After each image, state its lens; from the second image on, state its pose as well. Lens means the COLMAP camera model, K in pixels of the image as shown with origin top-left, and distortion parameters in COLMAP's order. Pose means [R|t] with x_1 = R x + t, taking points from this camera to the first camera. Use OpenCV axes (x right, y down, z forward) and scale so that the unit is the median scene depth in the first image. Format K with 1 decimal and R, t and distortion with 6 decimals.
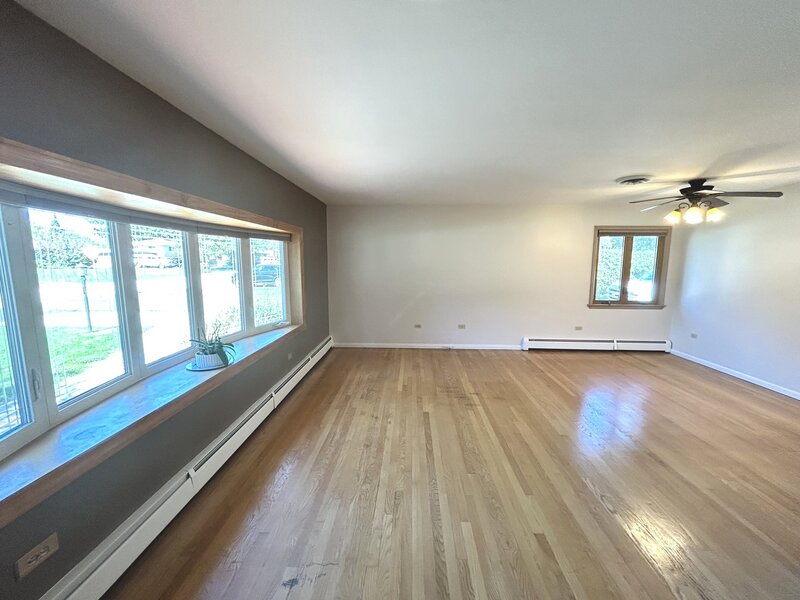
lens RADIAL K [[322.1, 0, 400.0], [0, 322.1, 300.0], [0, 0, 1]] dist [-0.001501, -0.000175]
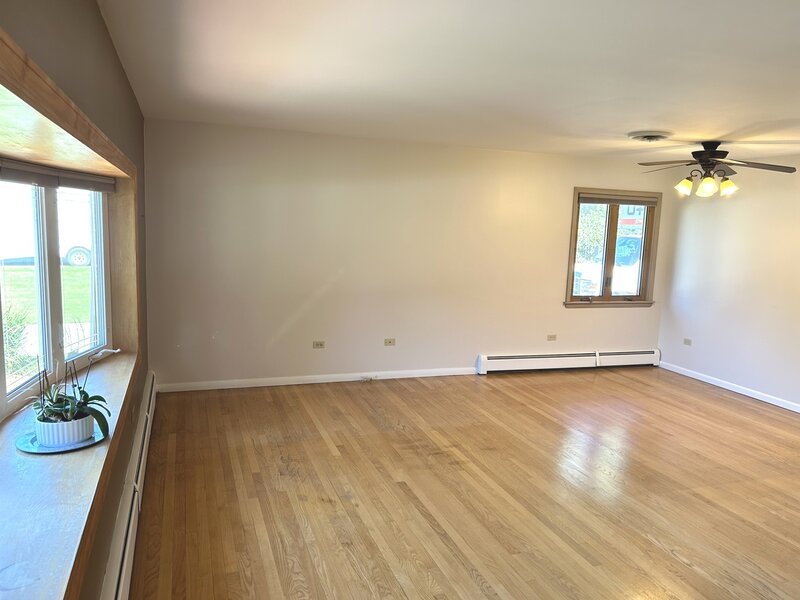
lens RADIAL K [[598.4, 0, 400.0], [0, 598.4, 300.0], [0, 0, 1]] dist [0.048616, -0.056534]
pose [[0.928621, -0.016545, 0.370662, -0.275226], [0.009816, 0.999751, 0.020033, -0.025097], [-0.370901, -0.014965, 0.928552, -0.068457]]
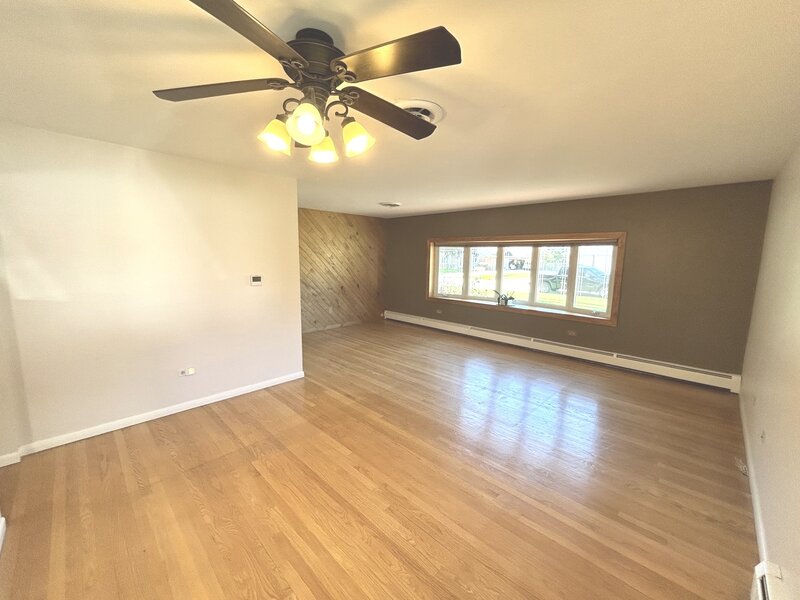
lens RADIAL K [[322.1, 0, 400.0], [0, 322.1, 300.0], [0, 0, 1]] dist [-0.001501, -0.000175]
pose [[-0.668873, 0.083542, -0.738668, 1.004316], [-0.110885, 0.971336, 0.210264, -0.146617], [0.735060, 0.222546, -0.640437, 1.188994]]
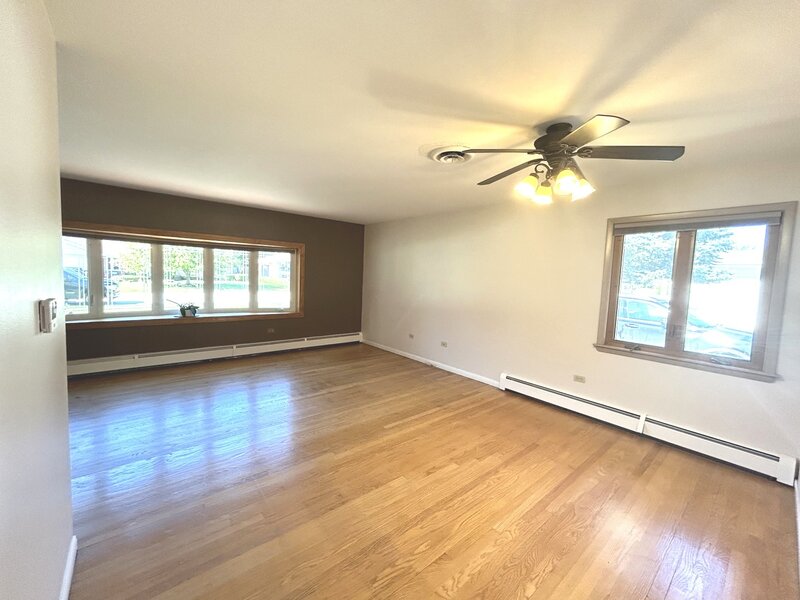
lens RADIAL K [[322.1, 0, 400.0], [0, 322.1, 300.0], [0, 0, 1]] dist [-0.001501, -0.000175]
pose [[0.671728, 0.079110, -0.736562, 1.019285], [-0.125672, 0.992039, -0.008060, -0.023485], [0.730060, 0.097979, 0.676322, 0.383106]]
